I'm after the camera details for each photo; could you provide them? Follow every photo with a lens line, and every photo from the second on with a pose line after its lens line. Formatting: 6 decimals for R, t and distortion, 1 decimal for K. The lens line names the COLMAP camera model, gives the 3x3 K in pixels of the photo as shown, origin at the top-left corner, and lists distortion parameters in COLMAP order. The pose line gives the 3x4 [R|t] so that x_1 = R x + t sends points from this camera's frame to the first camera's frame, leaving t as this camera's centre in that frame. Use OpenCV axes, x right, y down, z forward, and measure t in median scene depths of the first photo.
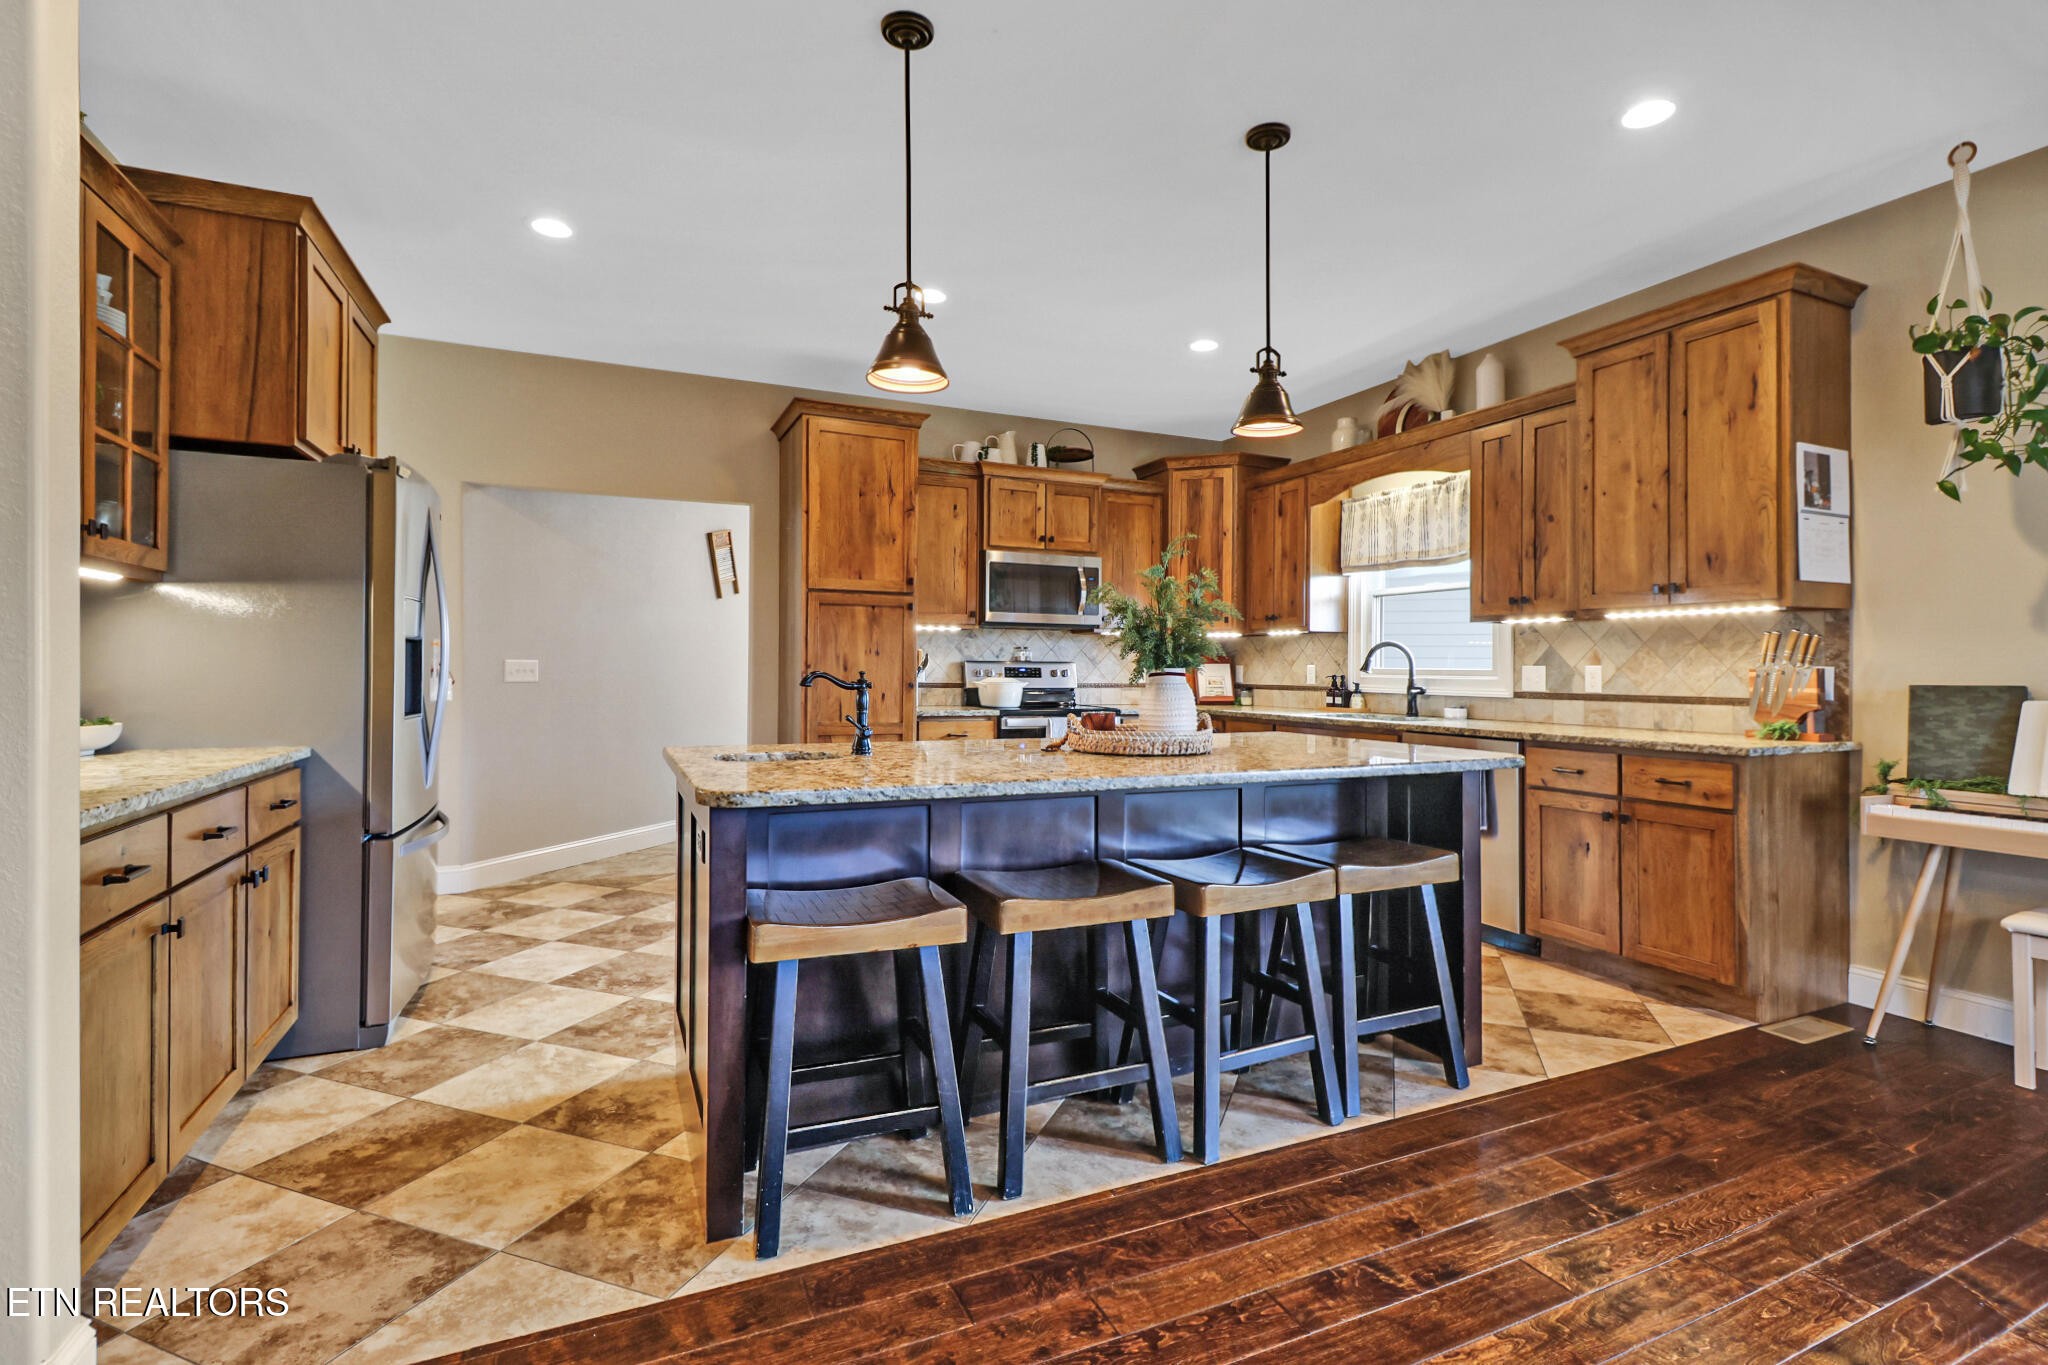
lens RADIAL K [[945.5, 0, 1033.0], [0, 945.5, 666.0], [0, 0, 1]] dist [-0.016247, -0.003614]
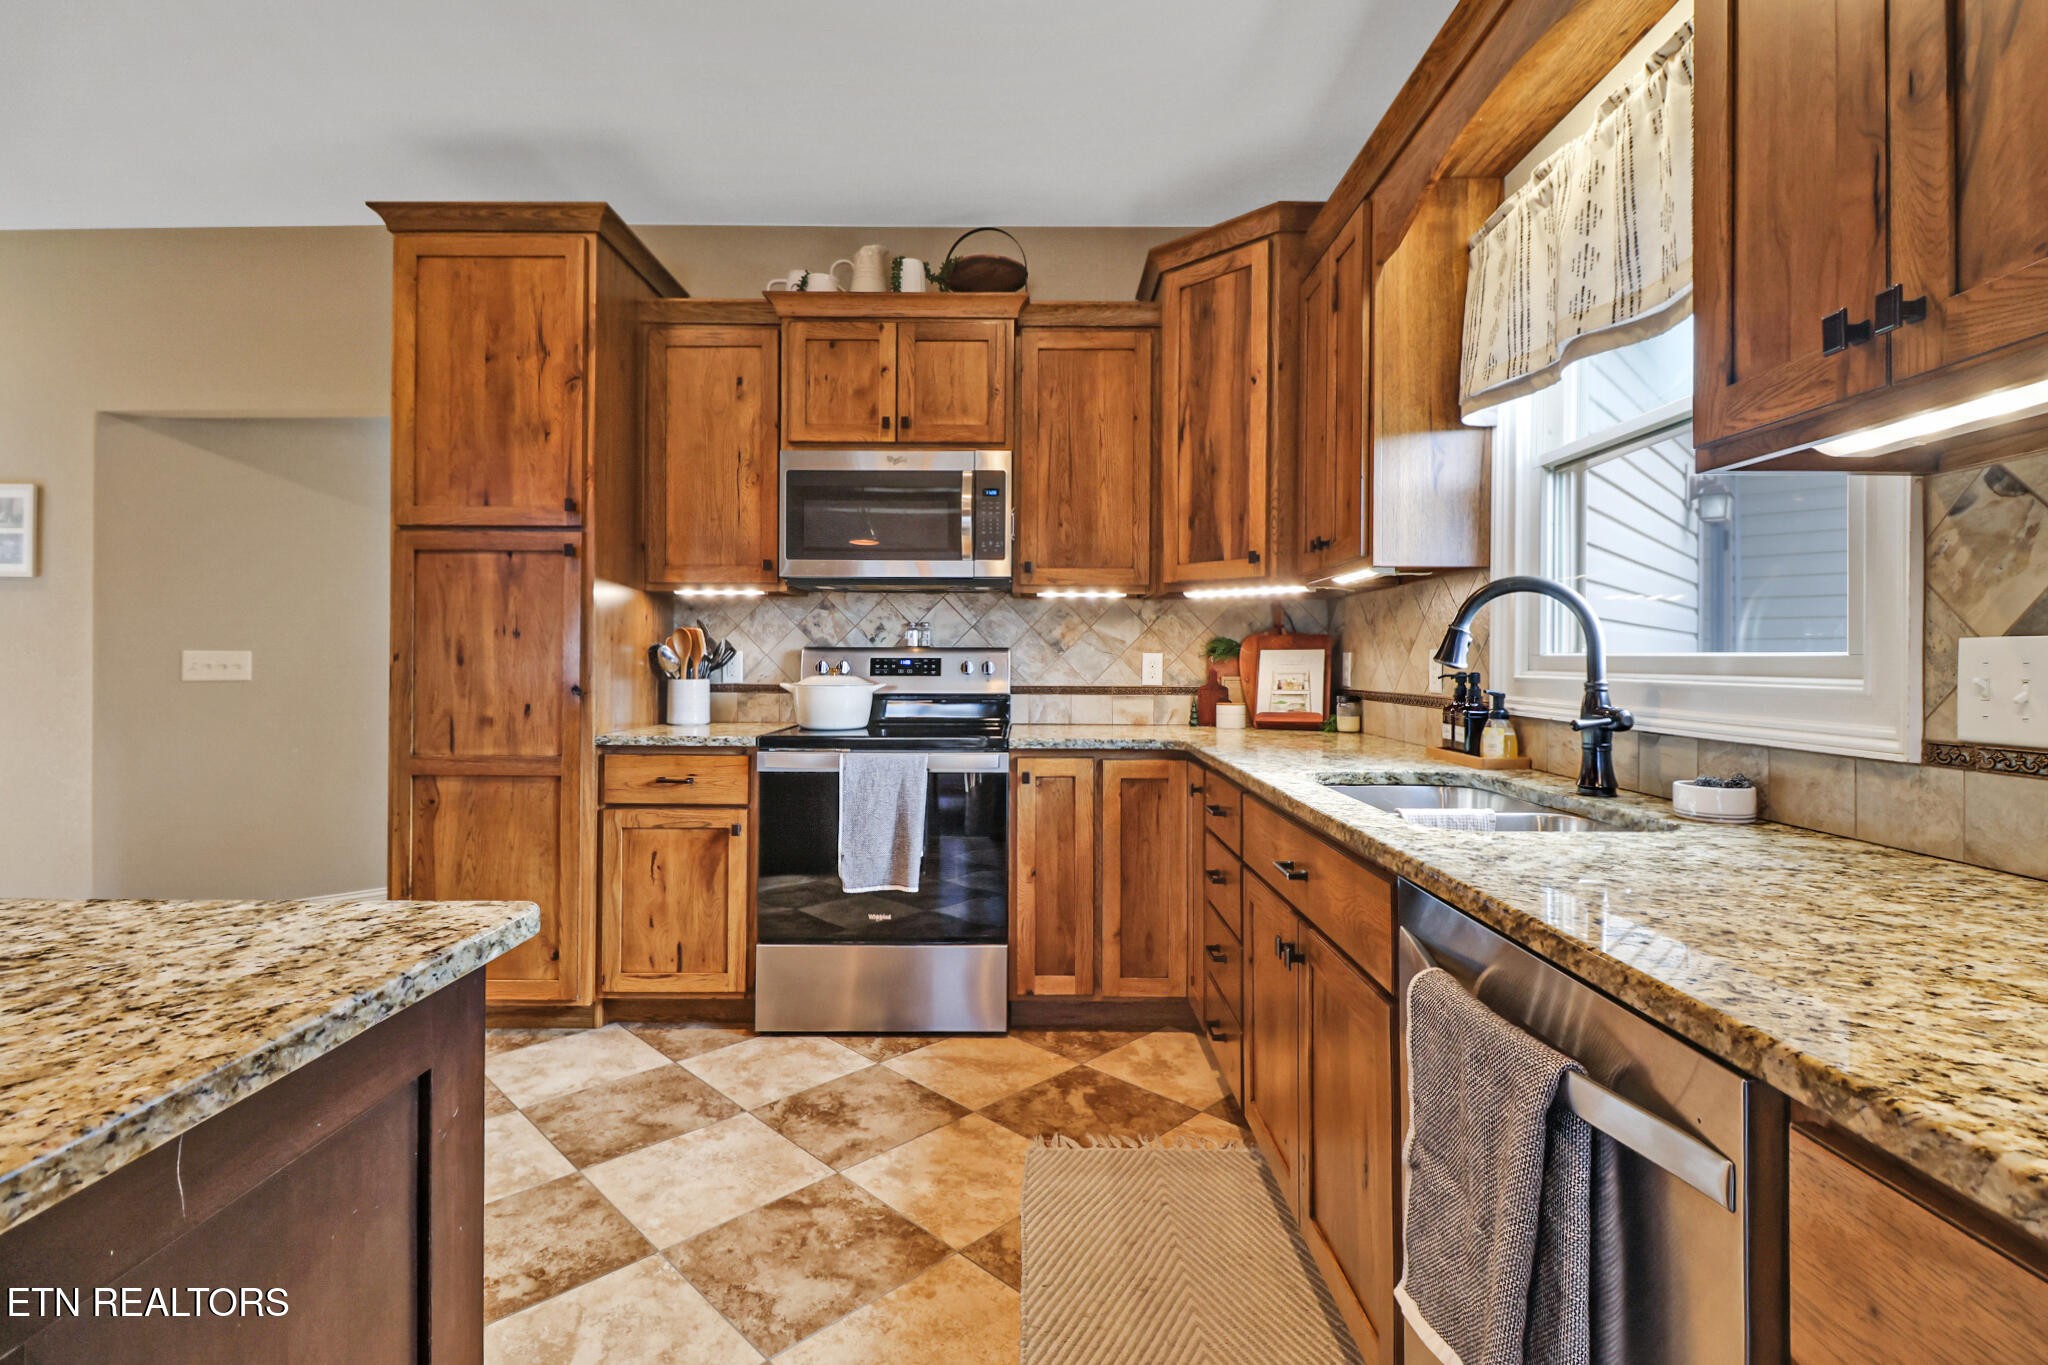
lens RADIAL K [[945.5, 0, 1038.6], [0, 945.5, 675.4], [0, 0, 1]] dist [-0.016247, -0.003614]
pose [[0.913758, 0.002475, -0.406251, 0.318272], [0.004171, 0.999872, 0.015472, 0.003719], [0.406238, -0.015832, 0.913630, 0.543369]]
